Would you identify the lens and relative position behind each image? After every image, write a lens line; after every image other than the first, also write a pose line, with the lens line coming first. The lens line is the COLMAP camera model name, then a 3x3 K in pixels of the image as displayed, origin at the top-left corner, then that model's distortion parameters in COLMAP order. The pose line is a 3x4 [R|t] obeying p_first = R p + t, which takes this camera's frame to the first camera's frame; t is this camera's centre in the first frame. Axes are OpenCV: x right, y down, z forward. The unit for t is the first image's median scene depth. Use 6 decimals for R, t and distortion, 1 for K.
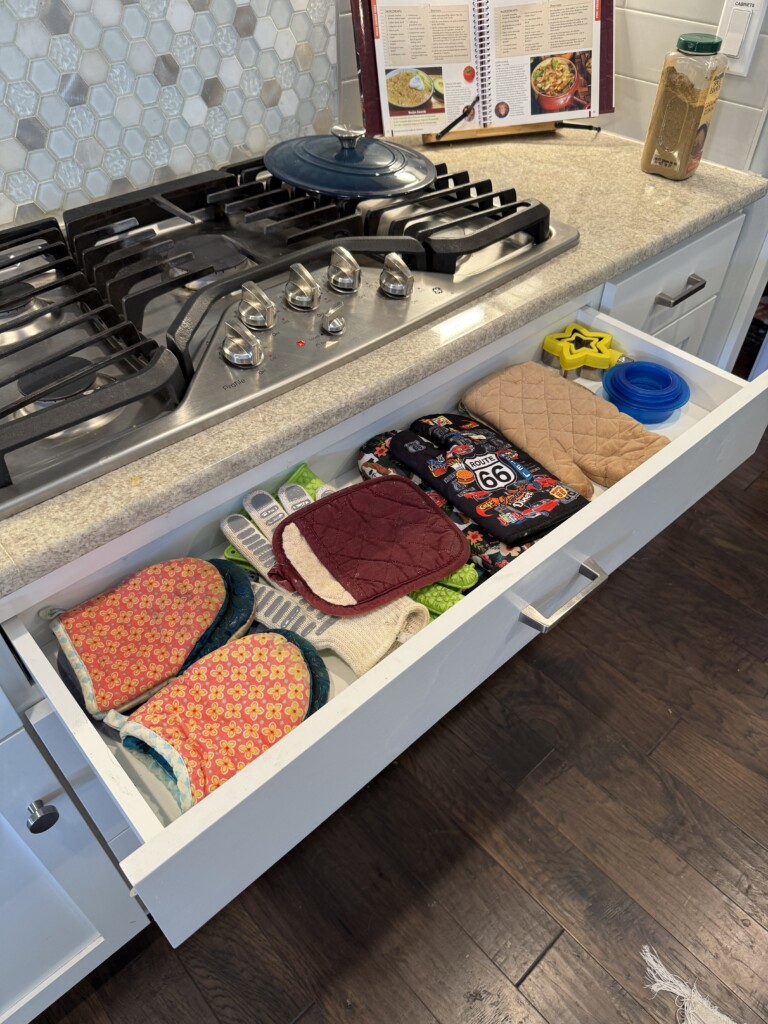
lens RADIAL K [[731.3, 0, 384.0], [0, 731.3, 512.0], [0, 0, 1]] dist [-0.045946, 0.002391]
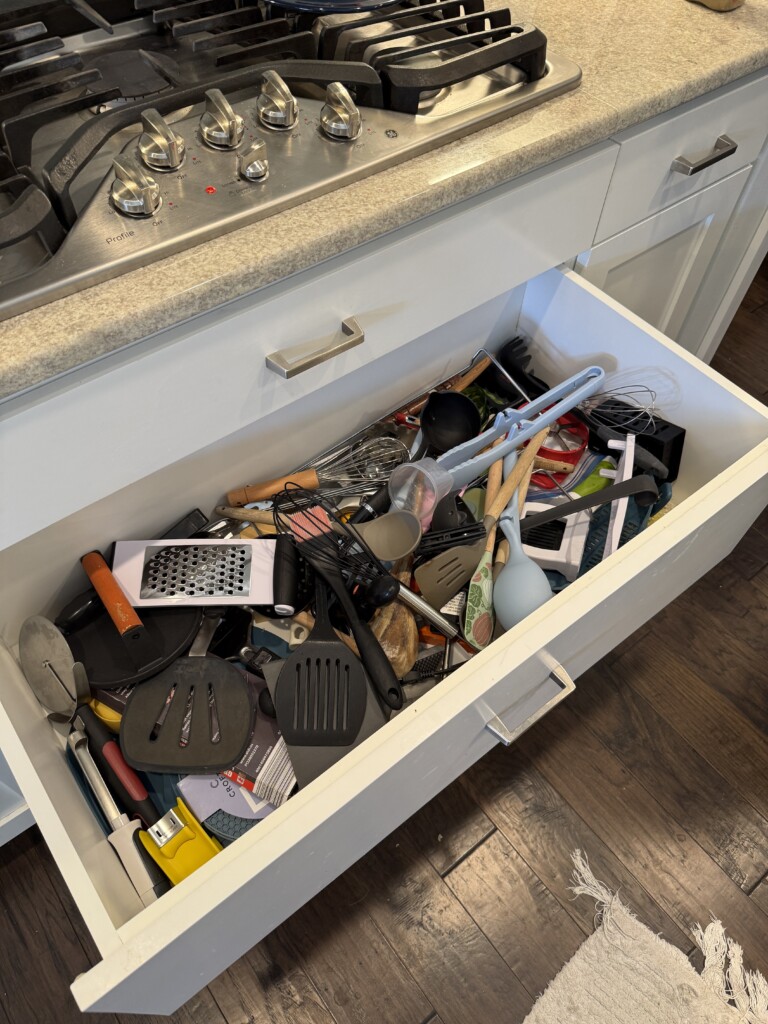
lens RADIAL K [[742.8, 0, 380.0], [0, 742.8, 526.6], [0, 0, 1]] dist [-0.075417, 0.036329]
pose [[0.996946, 0.073699, -0.025829, 0.101622], [-0.067316, 0.978654, 0.194176, -0.022898], [0.039588, -0.191845, 0.980627, 0.086023]]
